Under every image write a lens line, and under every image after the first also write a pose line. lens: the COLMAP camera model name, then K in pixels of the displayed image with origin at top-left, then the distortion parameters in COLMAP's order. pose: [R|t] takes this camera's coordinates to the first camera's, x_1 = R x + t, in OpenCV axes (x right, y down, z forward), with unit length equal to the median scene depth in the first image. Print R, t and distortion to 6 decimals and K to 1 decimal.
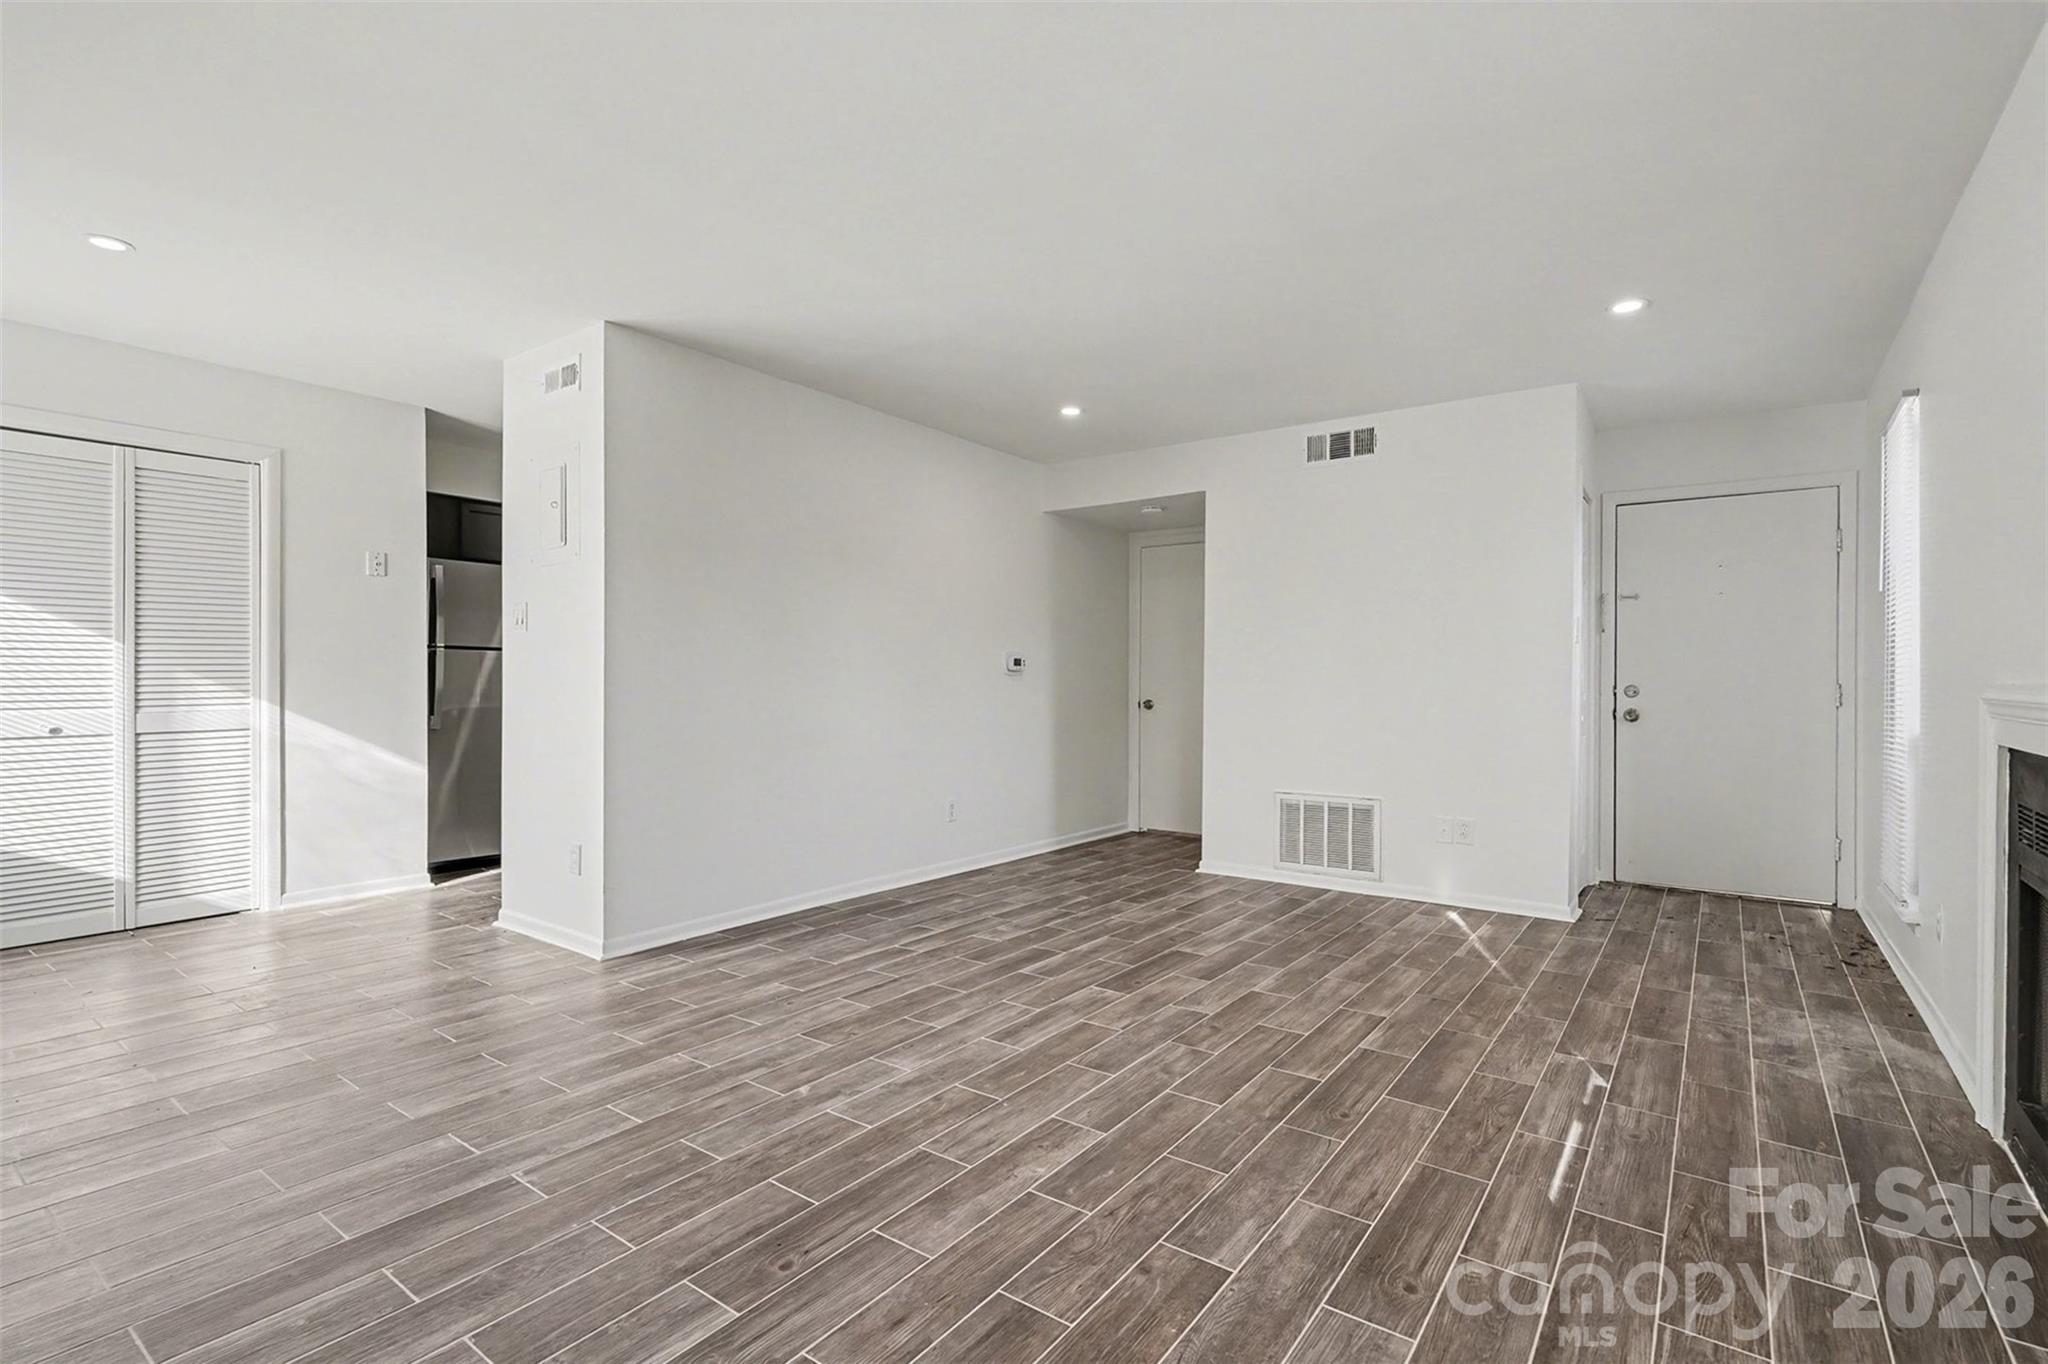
lens RADIAL K [[958.7, 0, 1019.5], [0, 958.7, 691.8], [0, 0, 1]] dist [-0.006151, 0.002447]
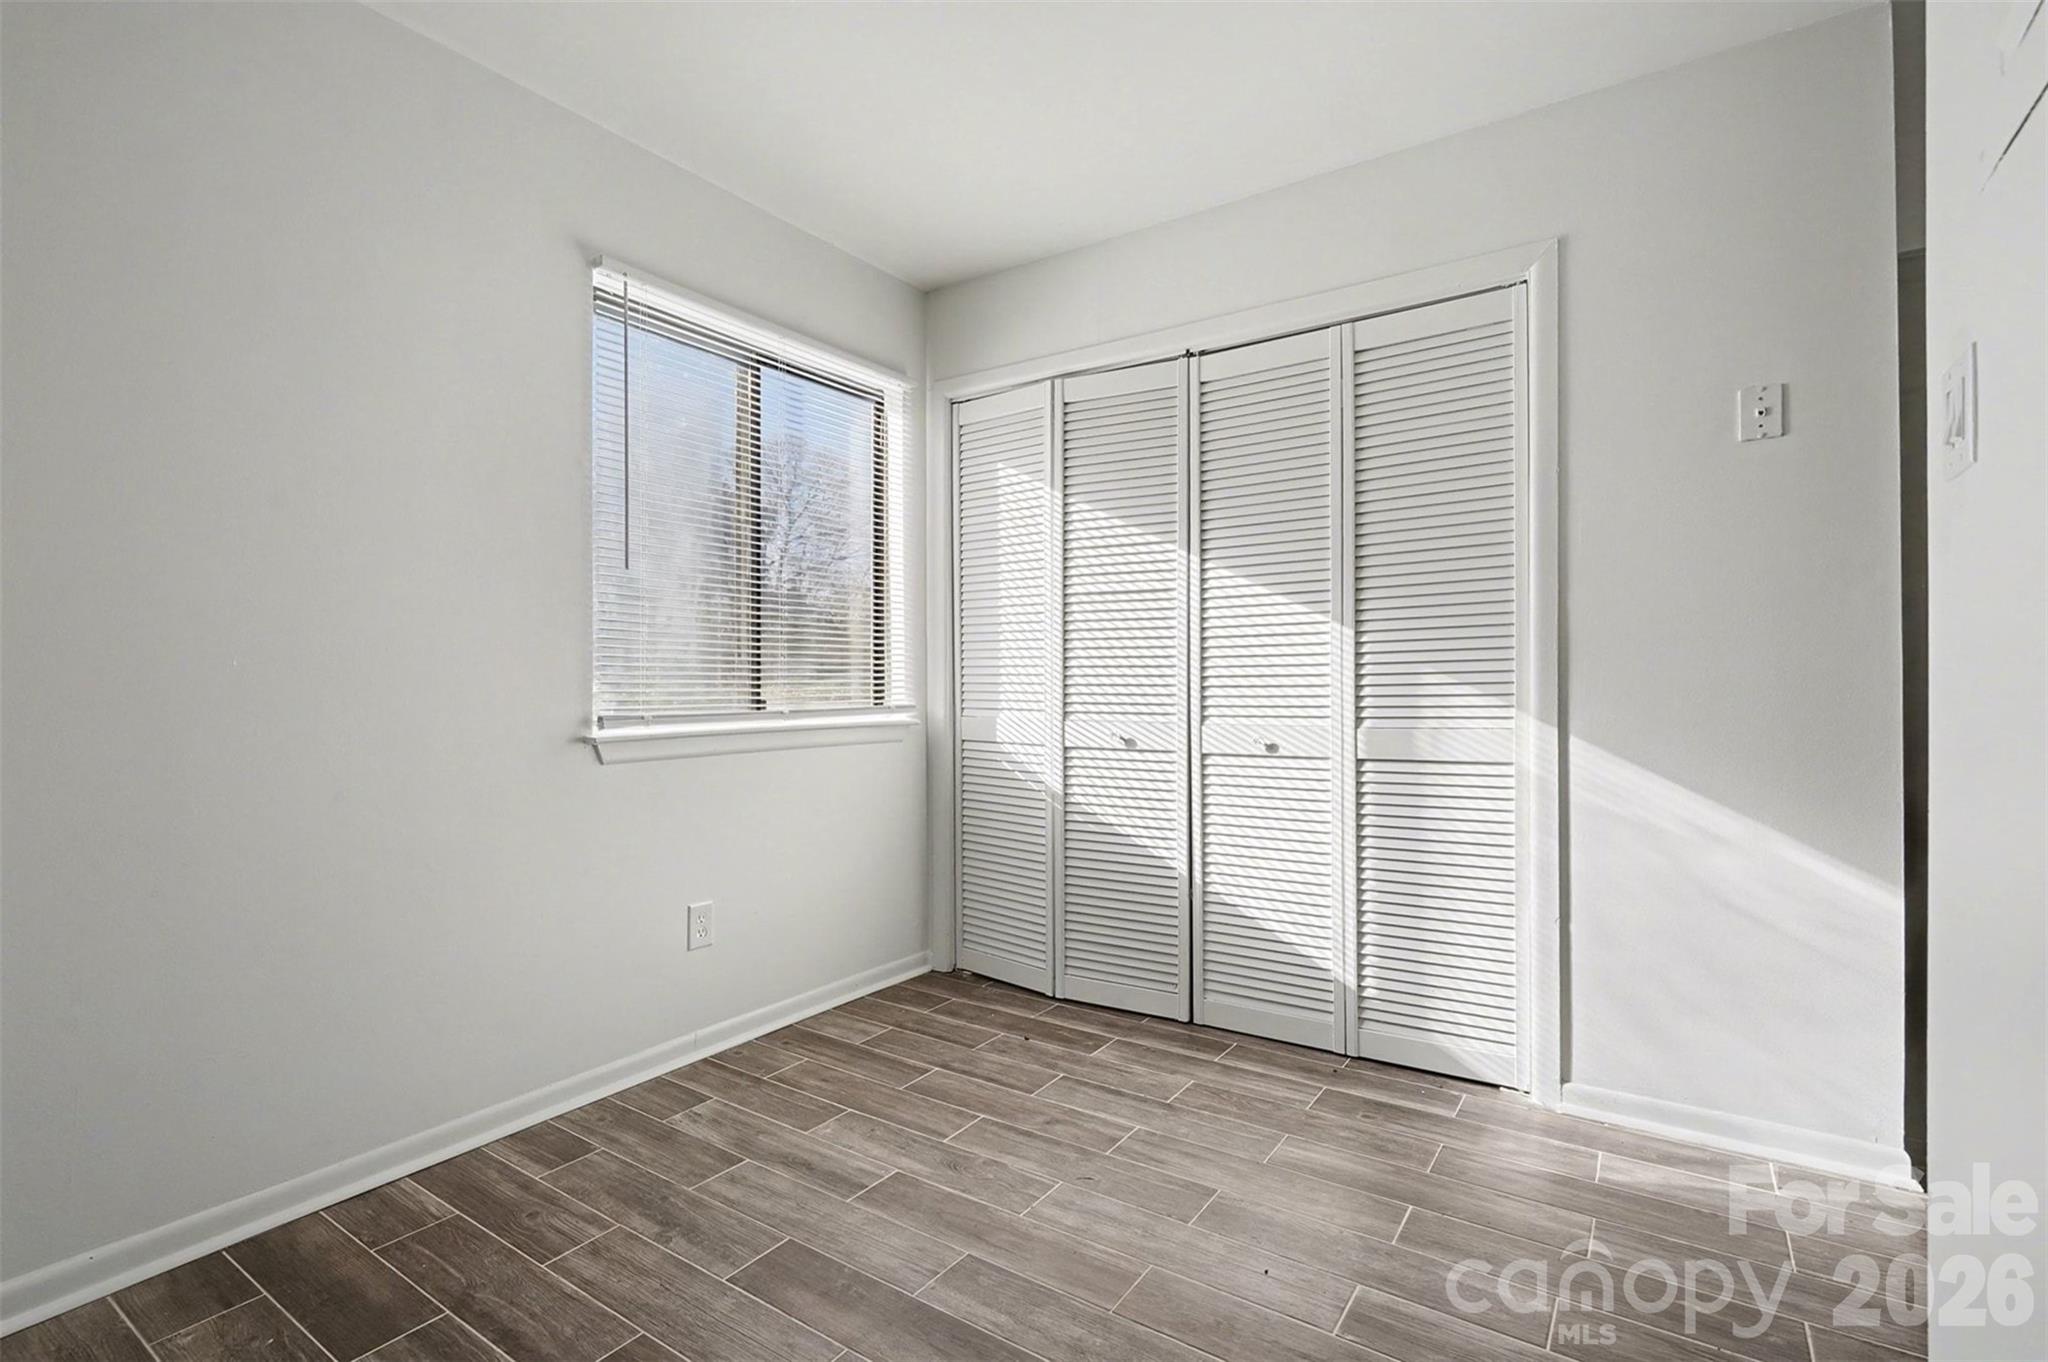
lens RADIAL K [[958.7, 0, 1020.1], [0, 958.7, 682.6], [0, 0, 1]] dist [-0.006151, 0.002447]
pose [[0.037492, -0.005171, -0.999284, -0.347401], [-0.004623, 0.999975, -0.005349, -0.004884], [0.999286, 0.004820, 0.037468, 0.920787]]
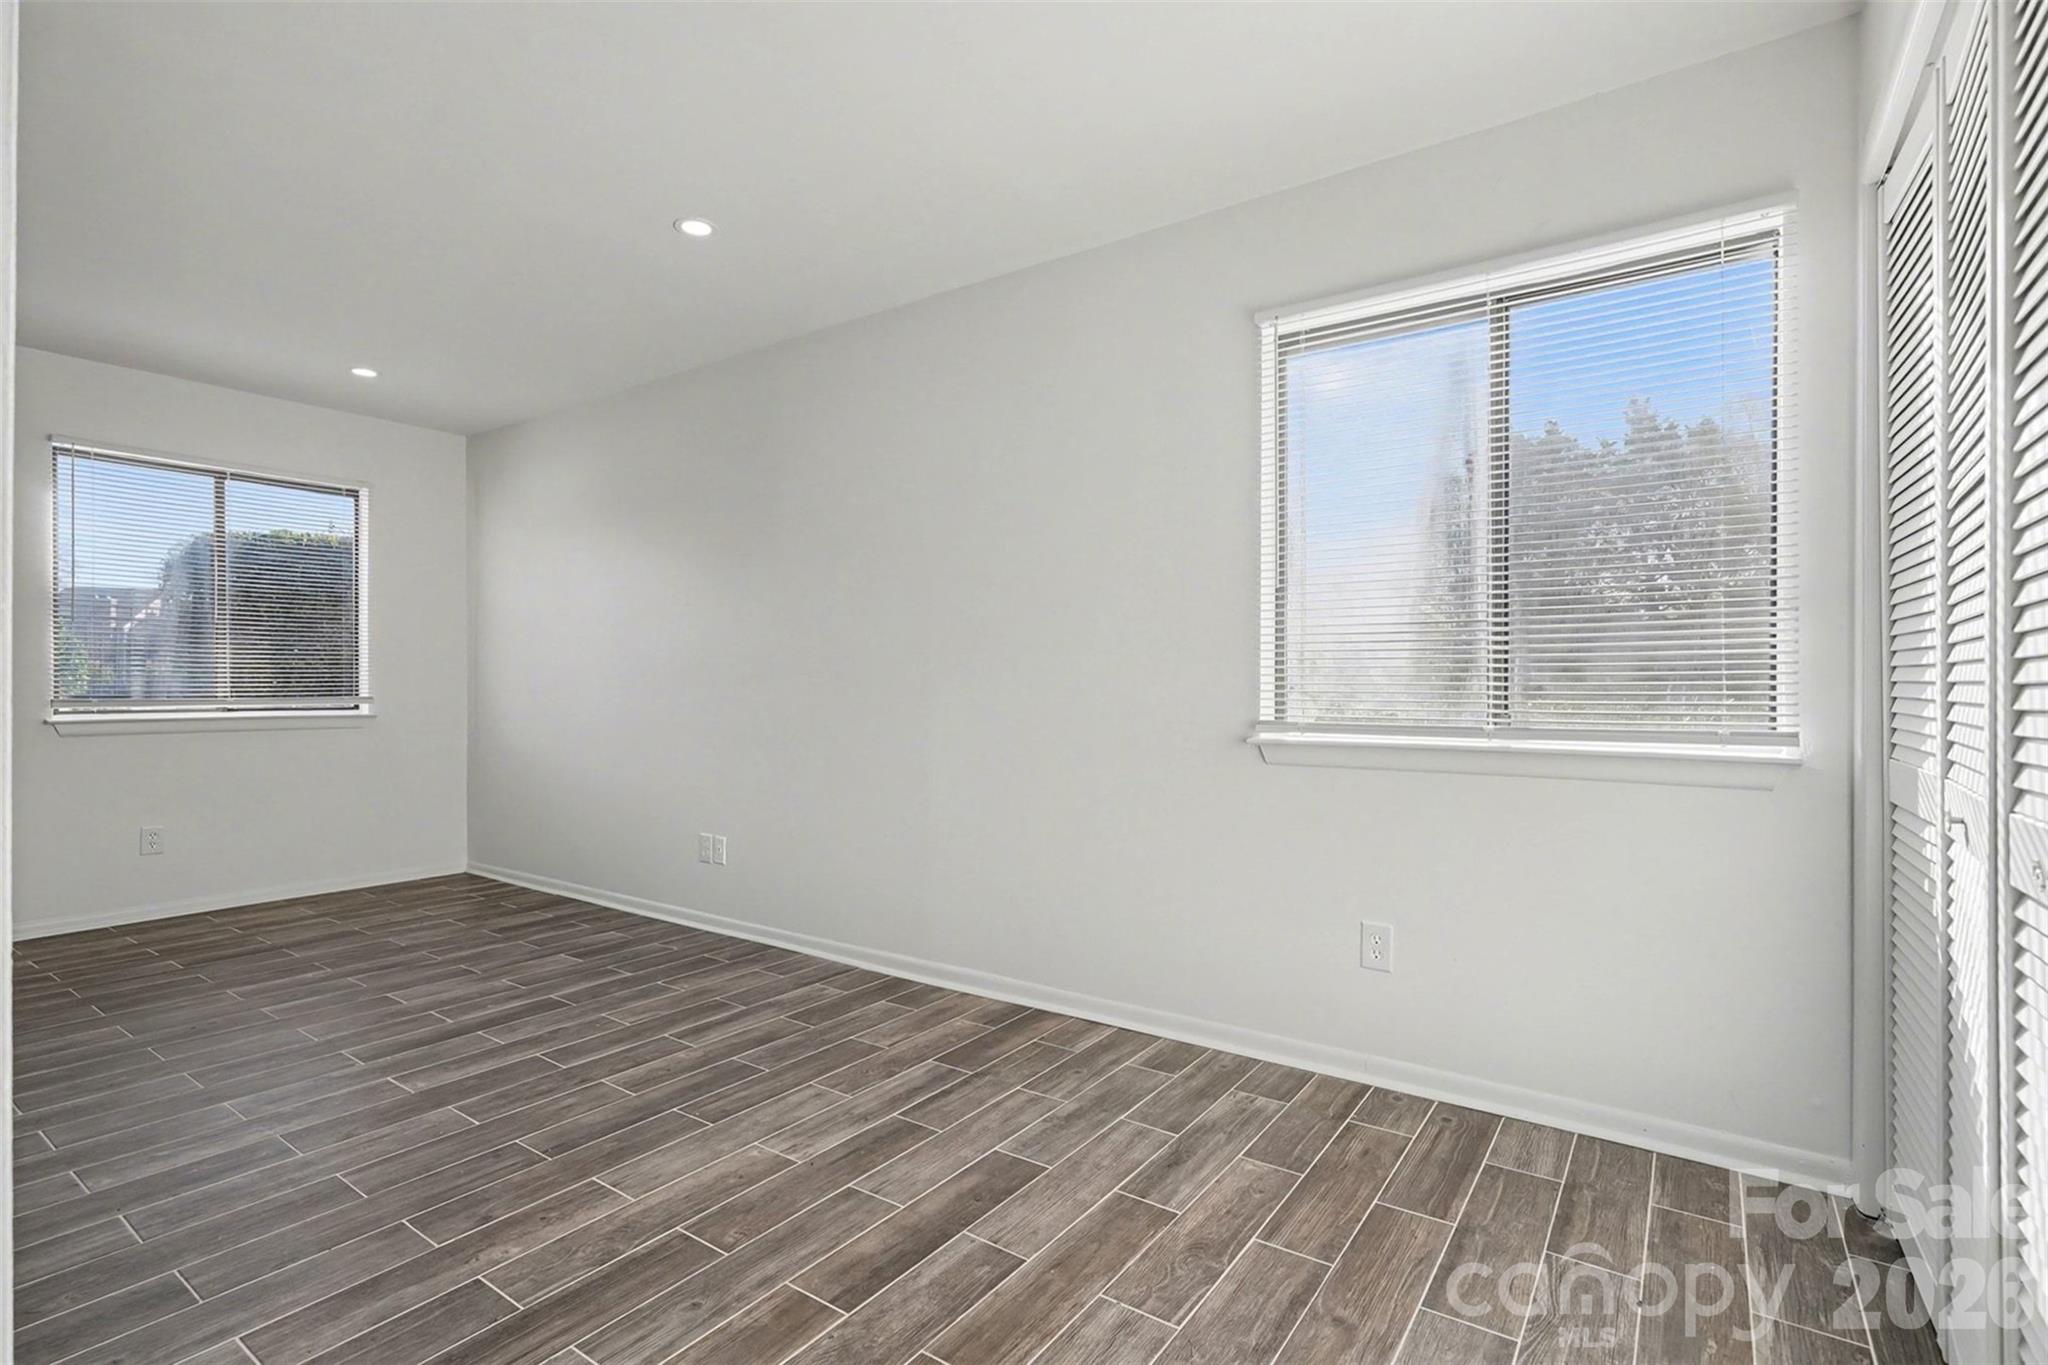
lens RADIAL K [[958.7, 0, 1023.9], [0, 958.7, 684.5], [0, 0, 1]] dist [-0.006151, 0.002447]
pose [[-0.999519, -0.010943, -0.029025, -0.863304], [-0.011120, 0.999920, 0.005970, -0.015230], [0.028957, 0.006290, -0.999561, 1.448594]]
